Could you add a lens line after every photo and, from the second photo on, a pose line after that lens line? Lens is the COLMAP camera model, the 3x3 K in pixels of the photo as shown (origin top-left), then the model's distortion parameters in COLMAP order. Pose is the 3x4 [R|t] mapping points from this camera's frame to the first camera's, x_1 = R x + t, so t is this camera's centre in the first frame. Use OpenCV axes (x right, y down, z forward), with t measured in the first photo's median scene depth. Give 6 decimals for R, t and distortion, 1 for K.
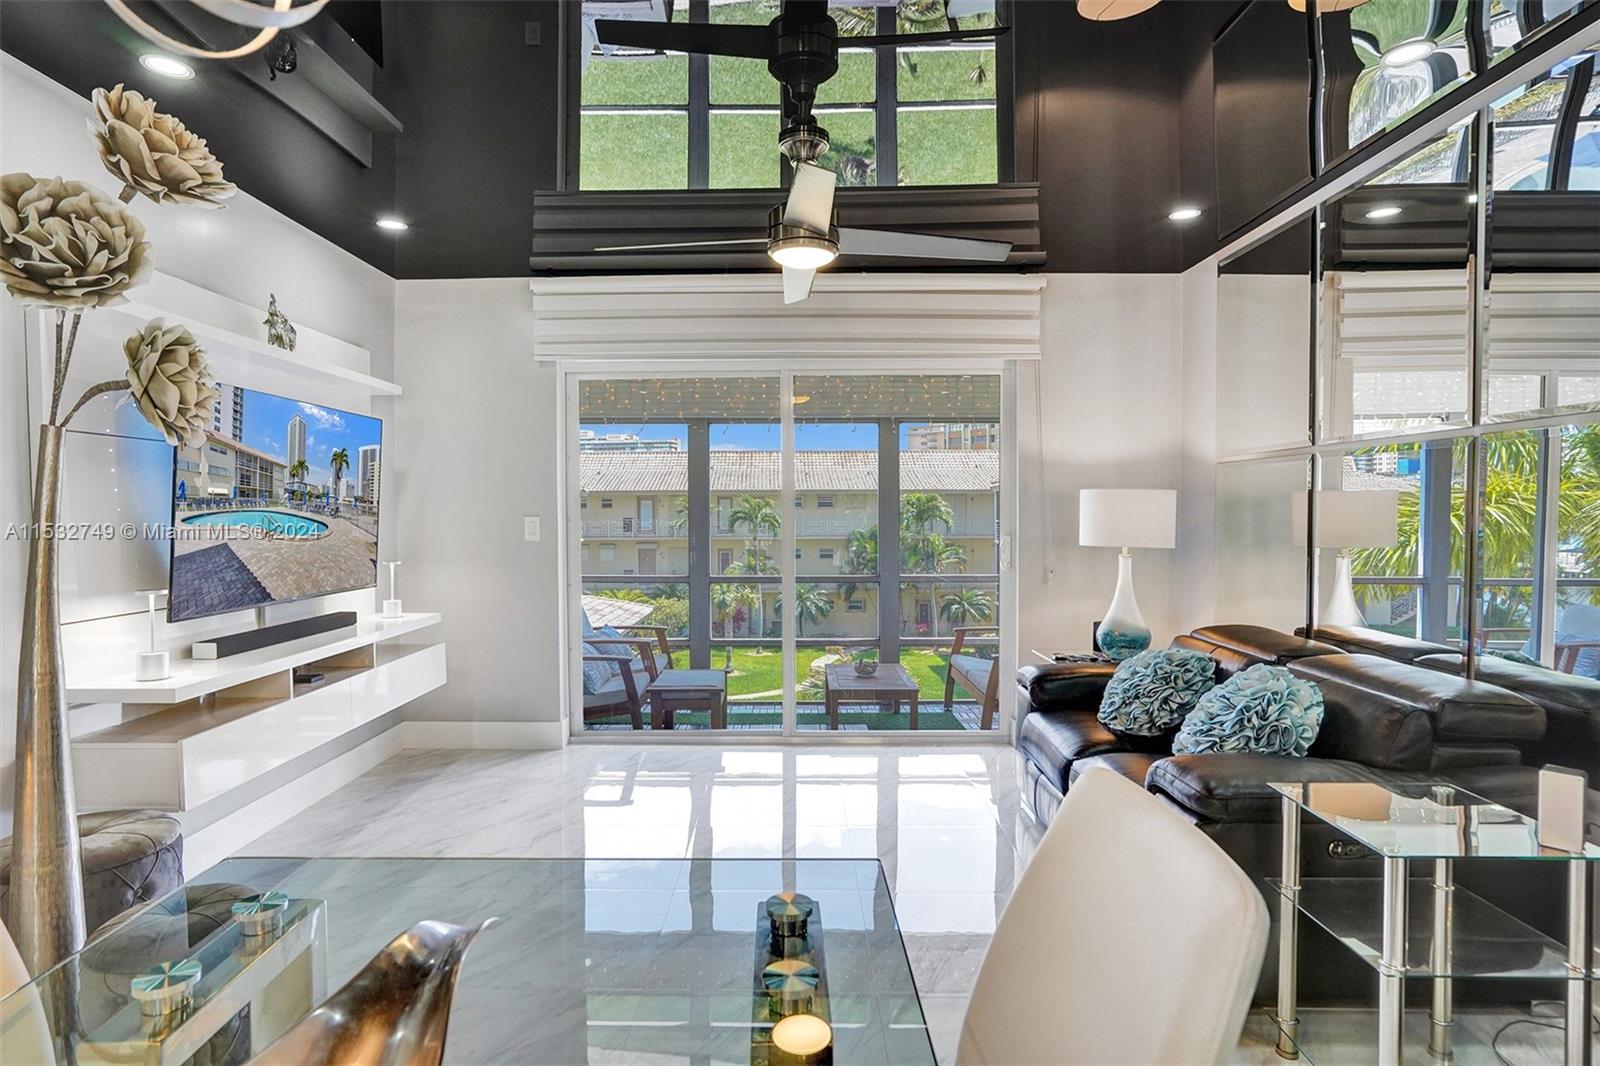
lens RADIAL K [[871.4, 0, 767.7], [0, 871.4, 530.9], [0, 0, 1]] dist [0.016787, 0.000059]
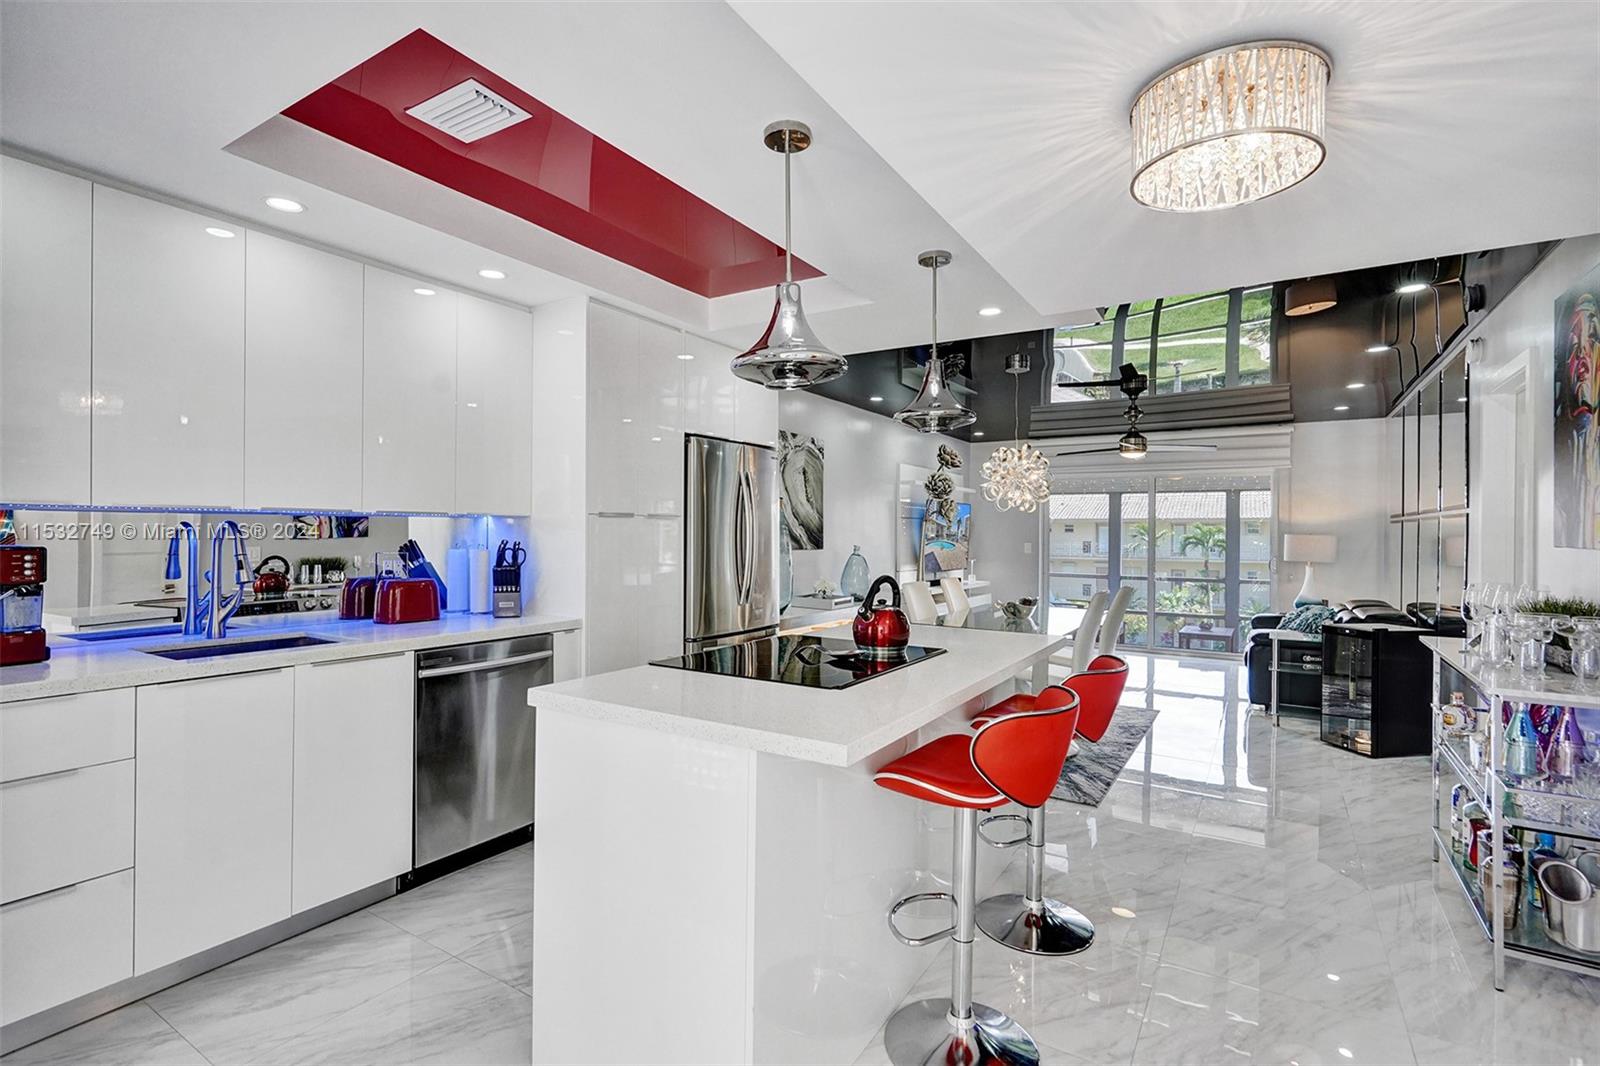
lens RADIAL K [[759.6, 0, 773.0], [0, 759.6, 546.1], [0, 0, 1]] dist [-0.022224, 0.012431]
pose [[0.848127, 0.015173, -0.529575, 0.300519], [-0.018485, 0.999829, -0.000957, 0.007286], [0.529470, 0.010600, 0.848262, -1.425677]]
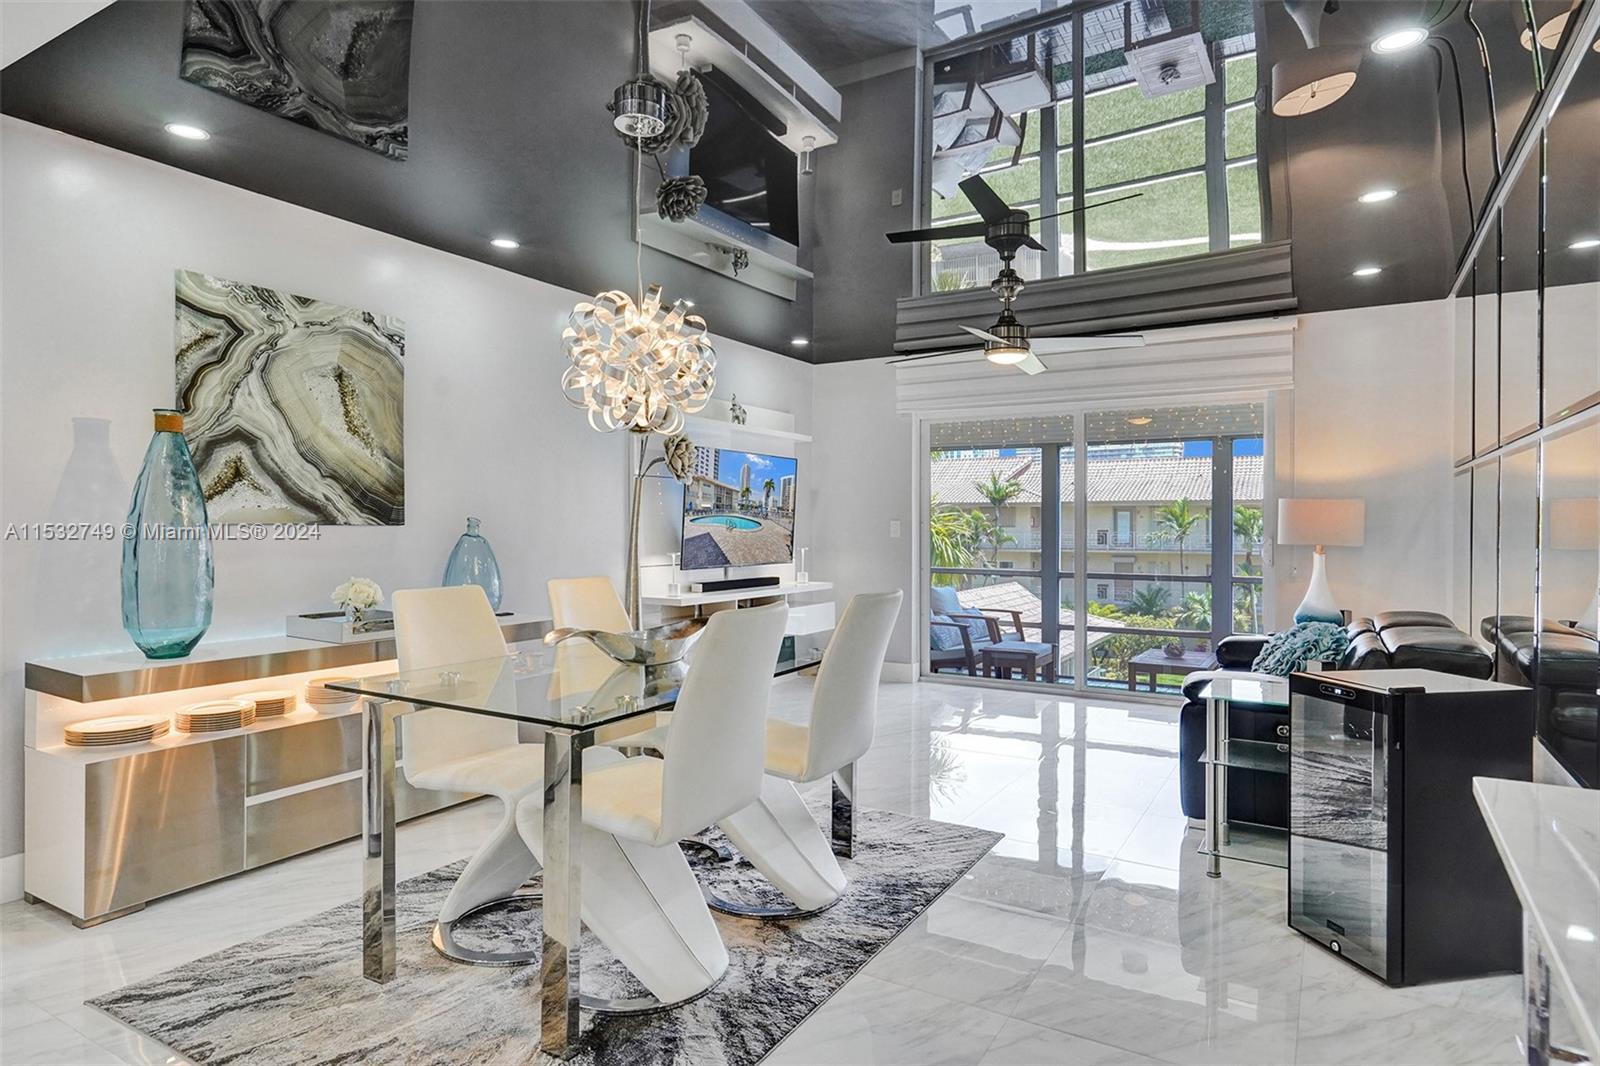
lens RADIAL K [[908.0, 0, 784.5], [0, 908.0, 546.6], [0, 0, 1]] dist [-0.009024, 0.009450]
pose [[0.865722, 0.014336, -0.500320, 0.444287], [-0.012694, 0.999897, 0.006687, 0.024856], [0.500364, 0.000562, 0.865815, -0.541955]]
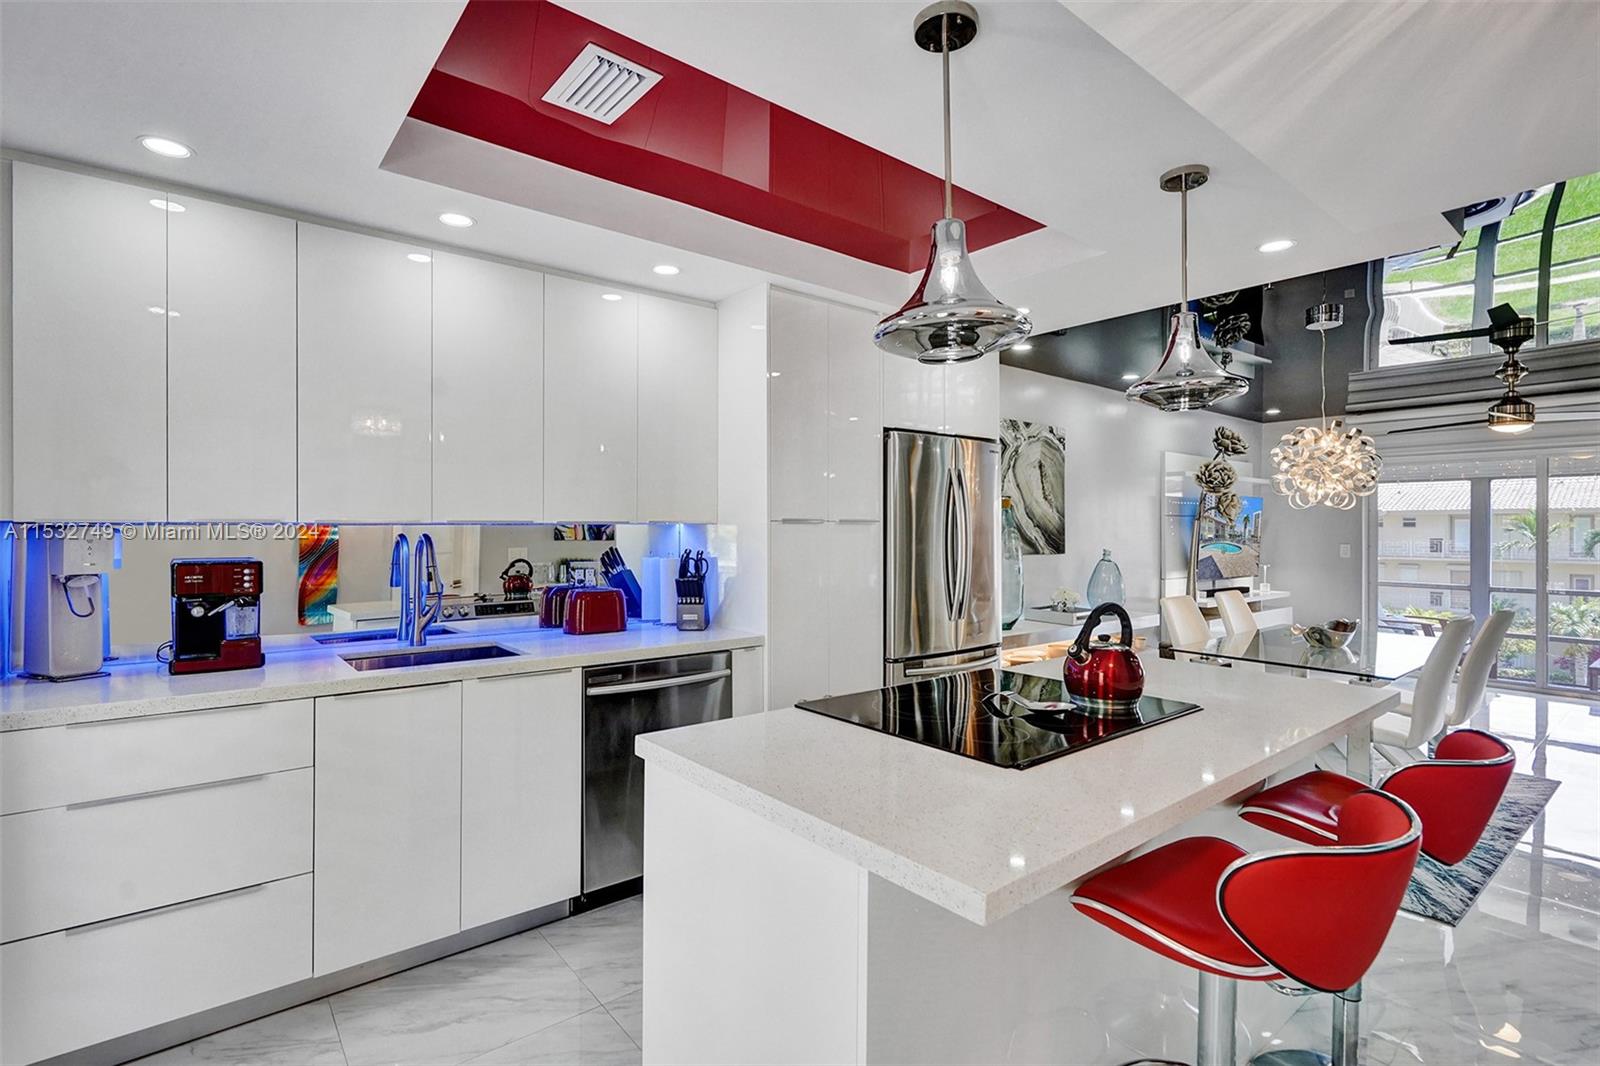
lens RADIAL K [[759.6, 0, 777.3], [0, 759.6, 538.2], [0, 0, 1]] dist [-0.022224, 0.012431]
pose [[0.634285, 0.010201, -0.773032, 0.274975], [-0.016978, 0.999856, -0.000736, -0.011495], [0.772913, 0.013591, 0.634366, -1.272971]]
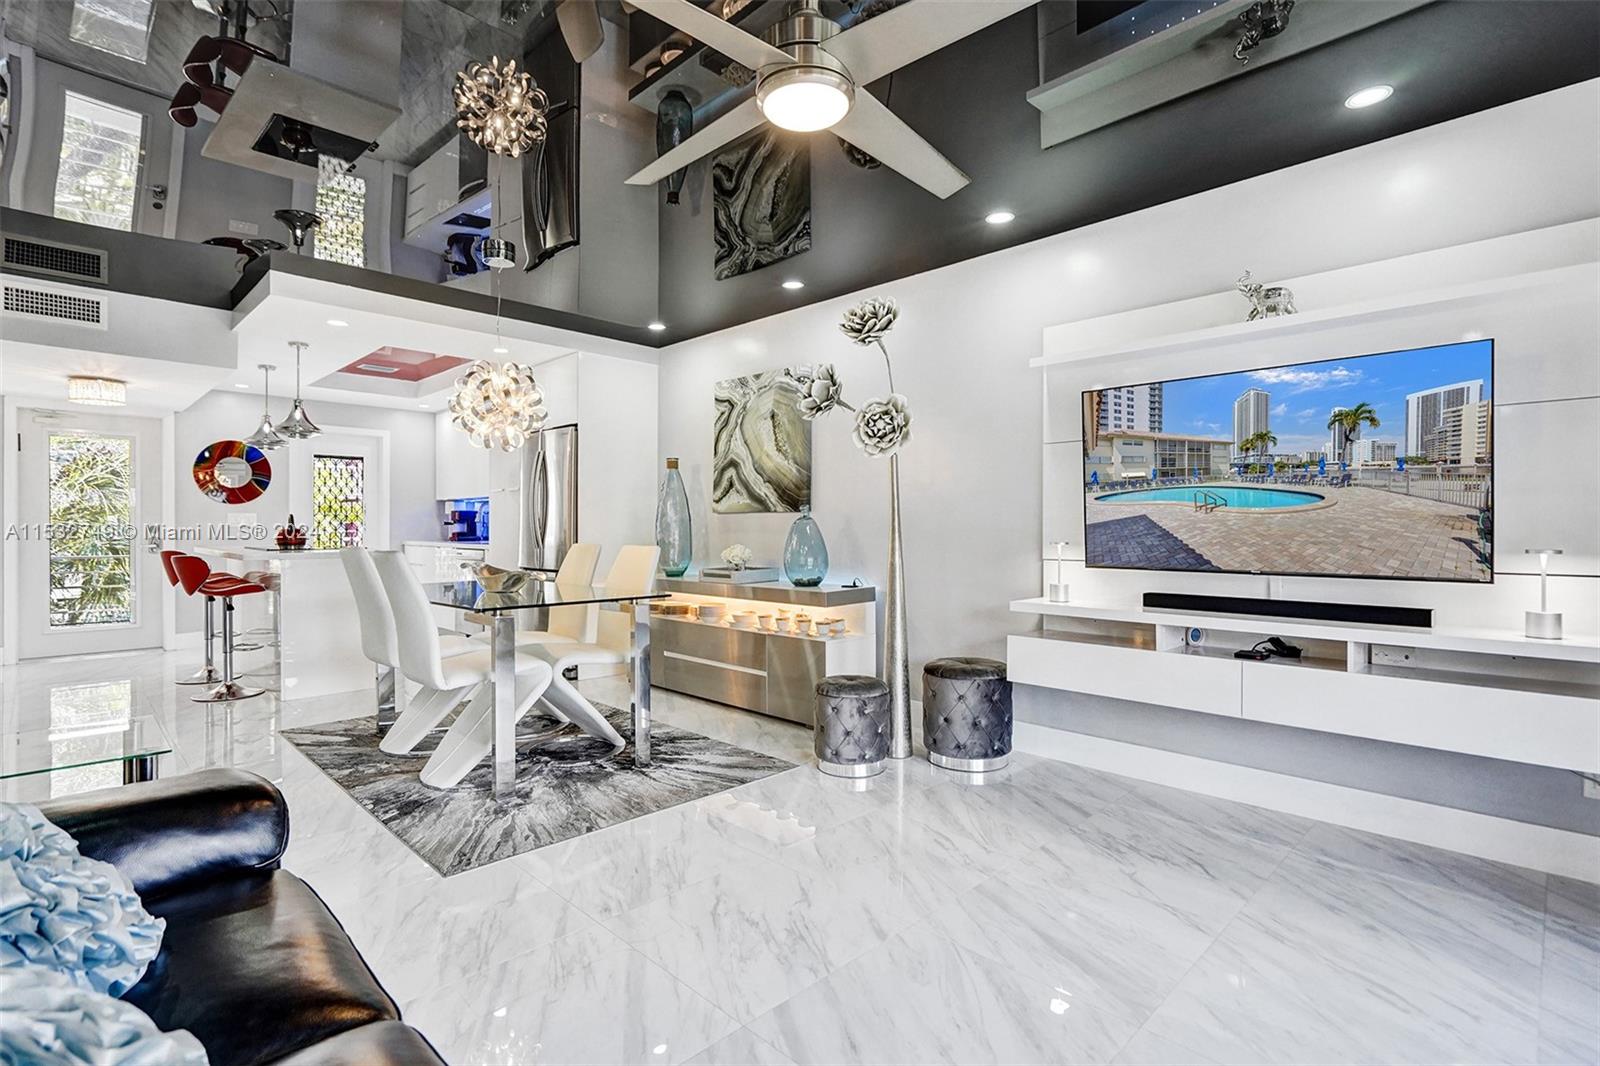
lens RADIAL K [[759.6, 0, 766.1], [0, 759.6, 515.5], [0, 0, 1]] dist [-0.022224, 0.012431]
pose [[-0.703479, 0.023175, -0.710338, 0.449503], [0.011908, 0.999712, 0.020823, -0.011912], [0.710616, 0.006190, -0.703553, 1.180268]]
